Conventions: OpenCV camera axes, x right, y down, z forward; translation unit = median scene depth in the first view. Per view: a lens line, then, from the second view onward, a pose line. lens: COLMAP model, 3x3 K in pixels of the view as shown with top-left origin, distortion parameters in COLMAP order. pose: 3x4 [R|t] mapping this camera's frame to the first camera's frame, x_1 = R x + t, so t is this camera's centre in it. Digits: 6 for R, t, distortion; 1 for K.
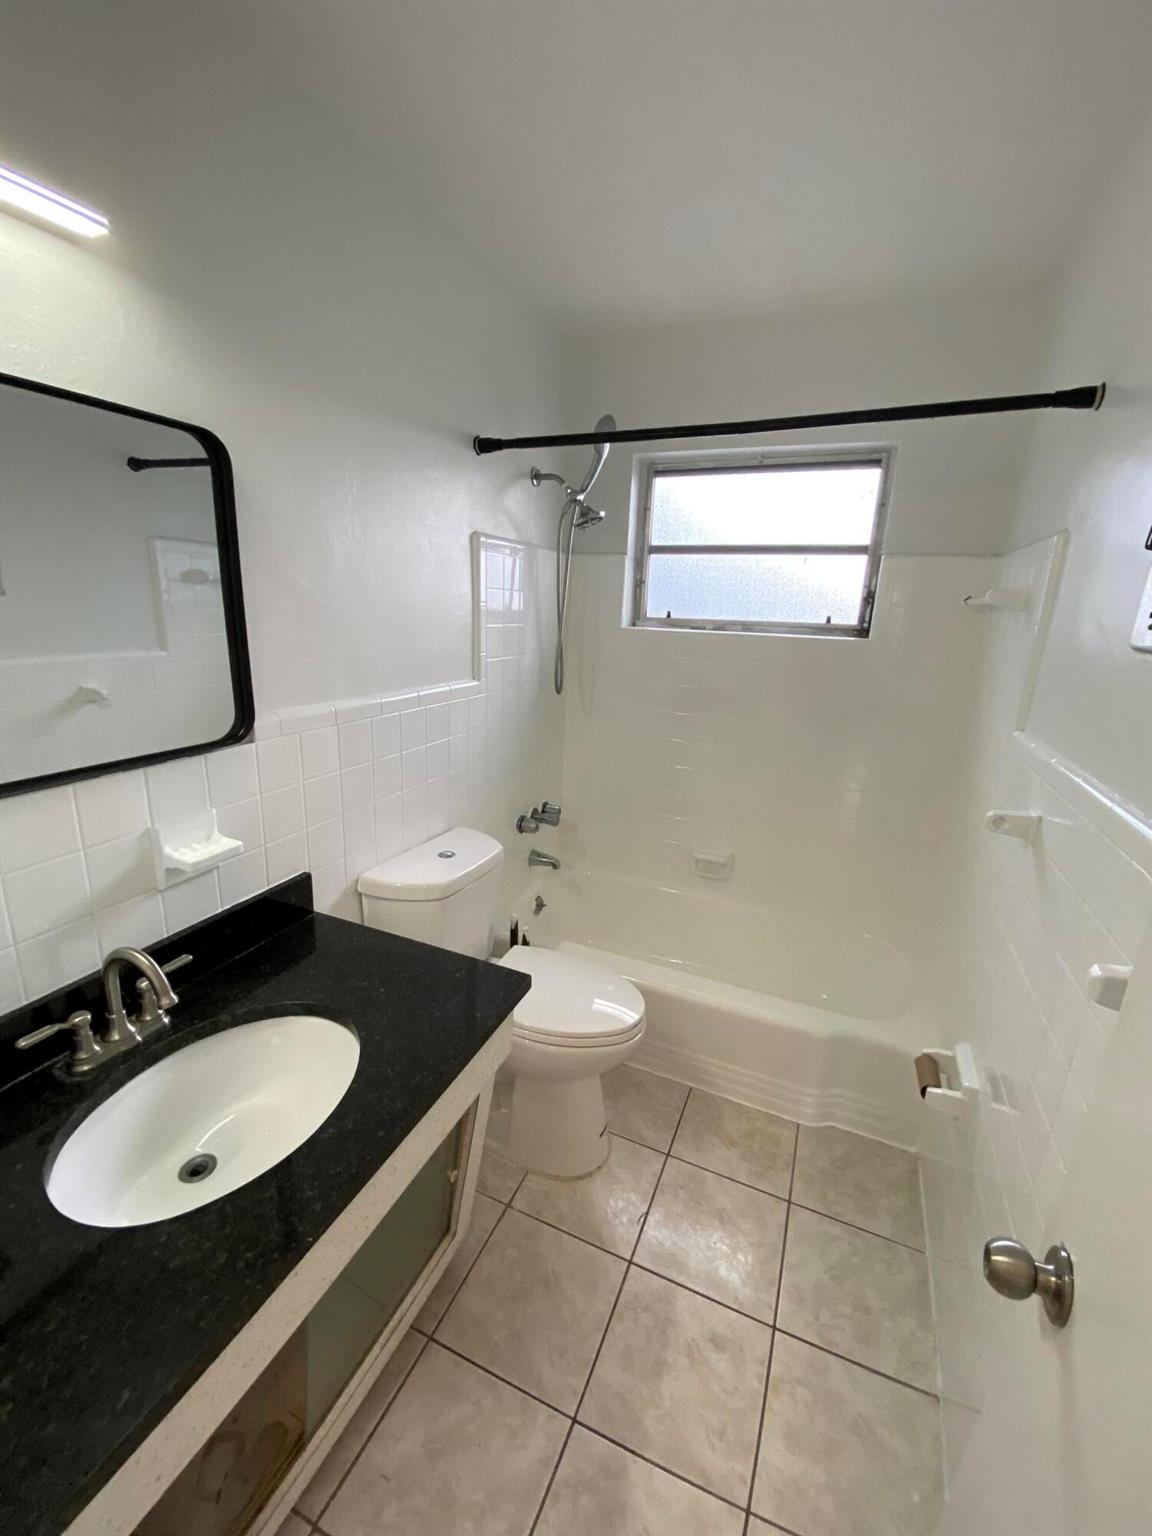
lens RADIAL K [[621.2, 0, 573.2], [0, 621.2, 761.6], [0, 0, 1]] dist [0.027705, -0.023943]
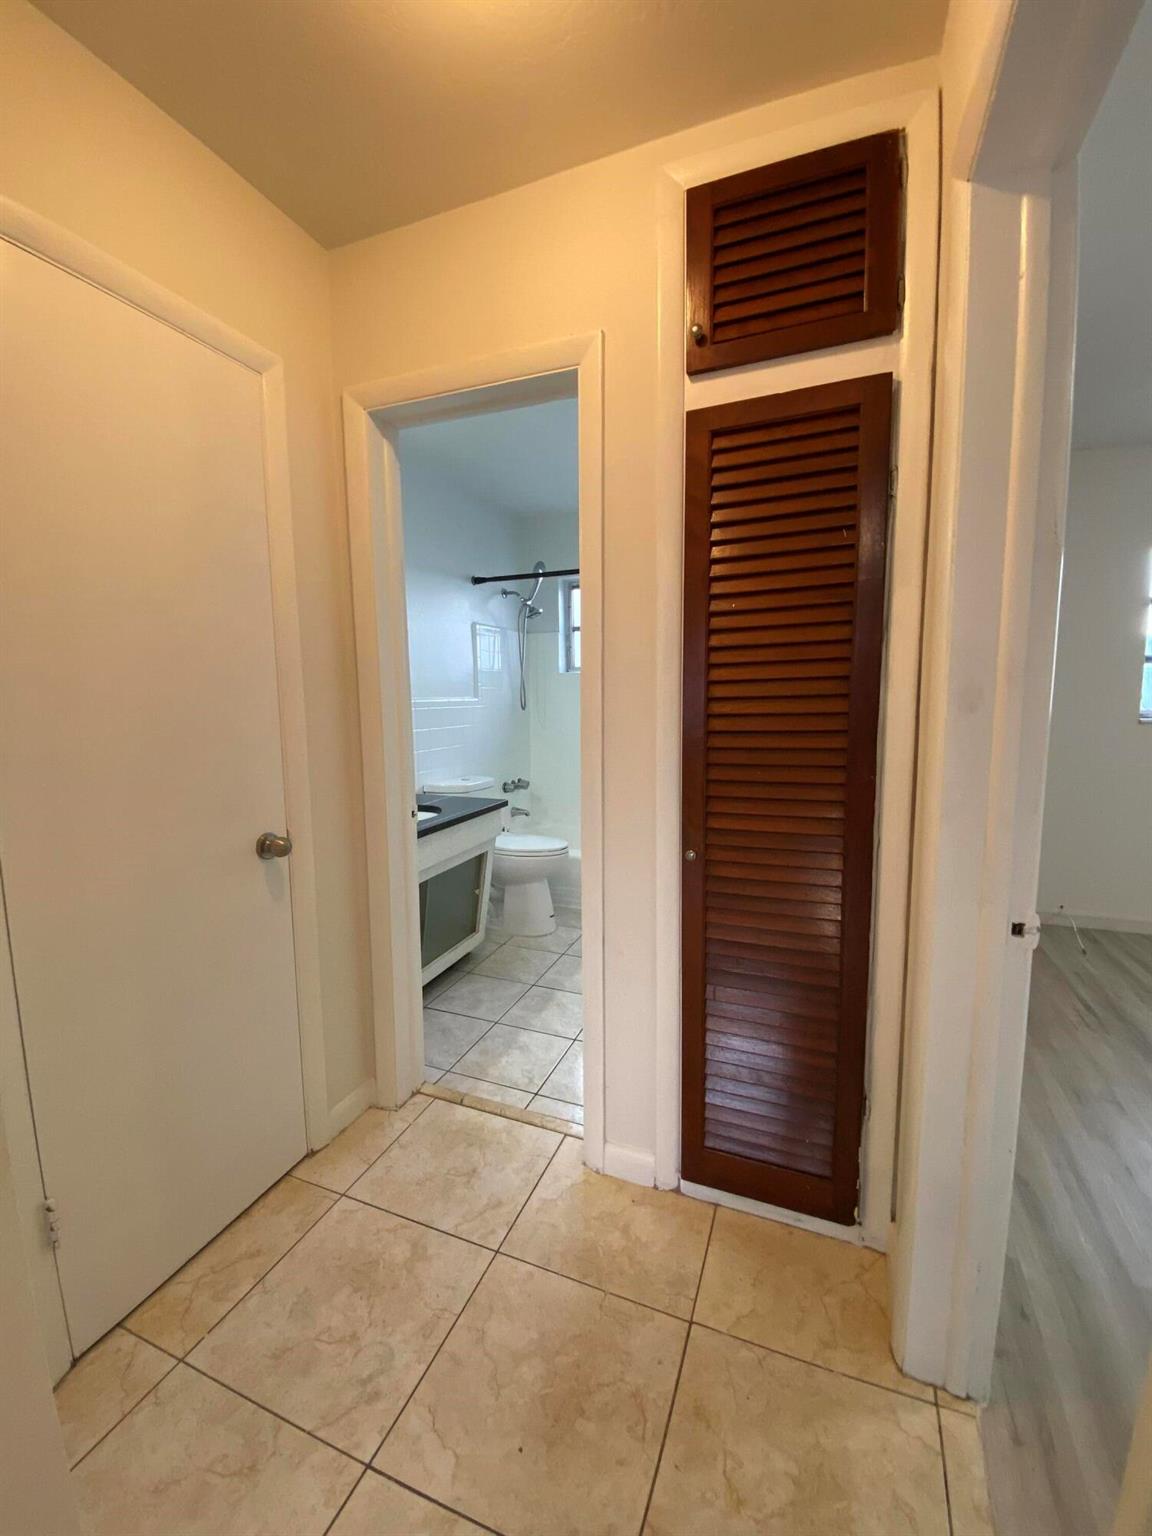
lens RADIAL K [[617.7, 0, 576.0], [0, 617.7, 768.0], [0, 0, 1]] dist [-0.021846, -0.000077]
pose [[0.998216, -0.055563, 0.021845, 0.083007], [0.057971, 0.989536, -0.132127, 0.310869], [-0.014275, 0.133158, 0.990992, -0.747893]]
